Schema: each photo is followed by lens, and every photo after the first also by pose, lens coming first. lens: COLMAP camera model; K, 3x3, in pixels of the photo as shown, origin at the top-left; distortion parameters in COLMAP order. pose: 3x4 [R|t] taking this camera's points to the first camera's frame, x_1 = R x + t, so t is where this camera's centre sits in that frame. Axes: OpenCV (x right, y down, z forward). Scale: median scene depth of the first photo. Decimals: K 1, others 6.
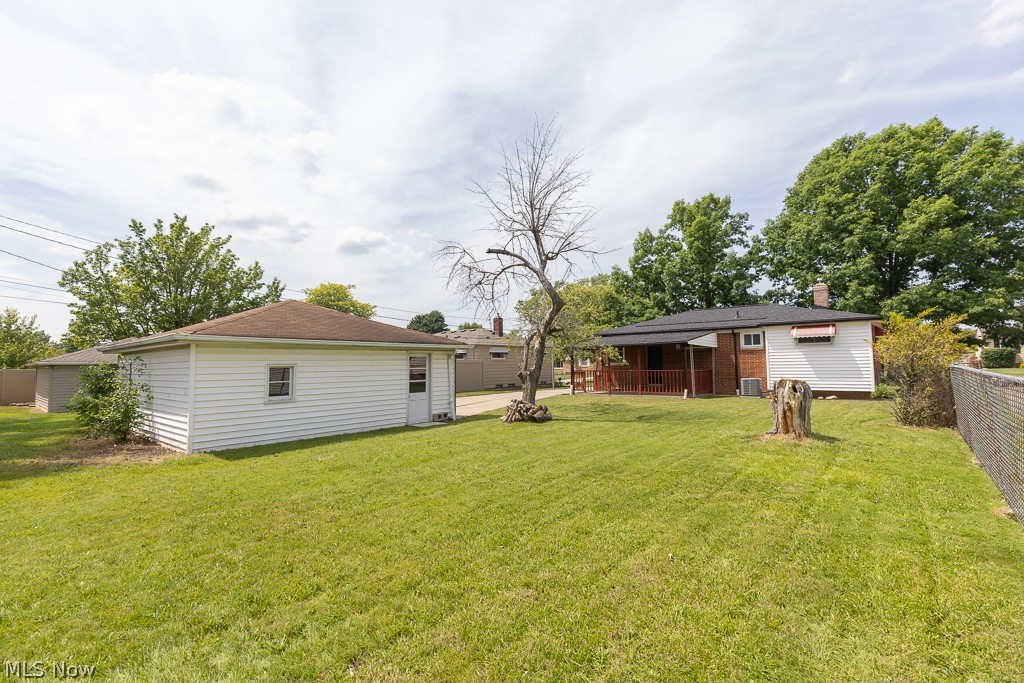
lens RADIAL K [[457.7, 0, 510.9], [0, 457.7, 334.9], [0, 0, 1]] dist [0.006185, 0.000195]
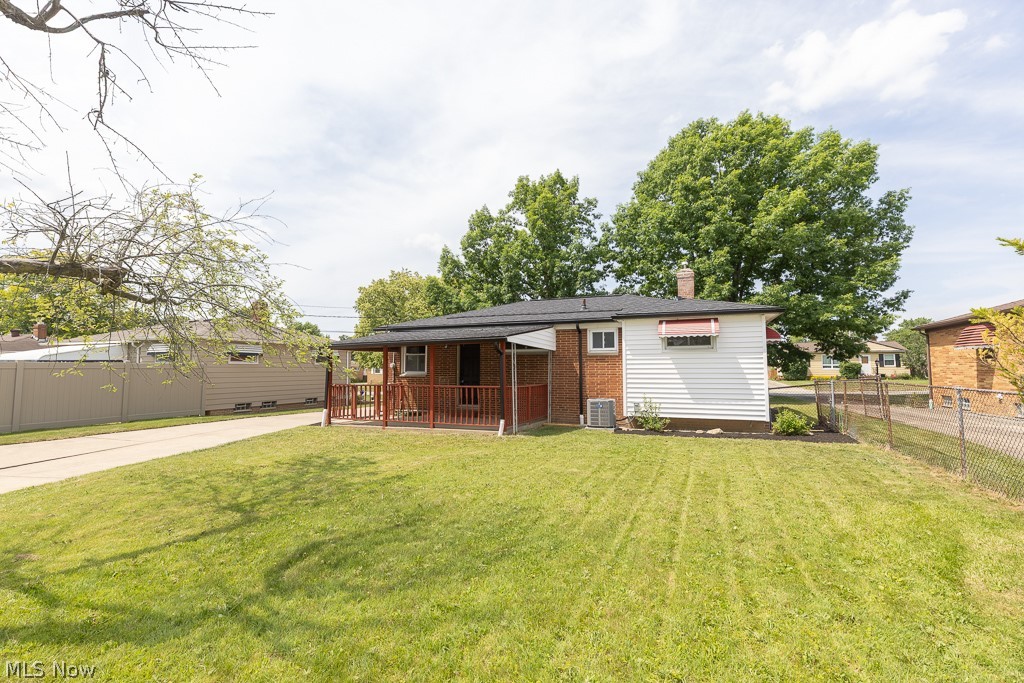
lens RADIAL K [[457.7, 0, 512.7], [0, 457.7, 341.8], [0, 0, 1]] dist [0.006185, 0.000195]
pose [[0.950674, 0.032794, 0.308454, 0.143529], [-0.032716, 0.999450, -0.005427, 0.015487], [-0.308462, -0.004932, 0.951224, 0.299585]]
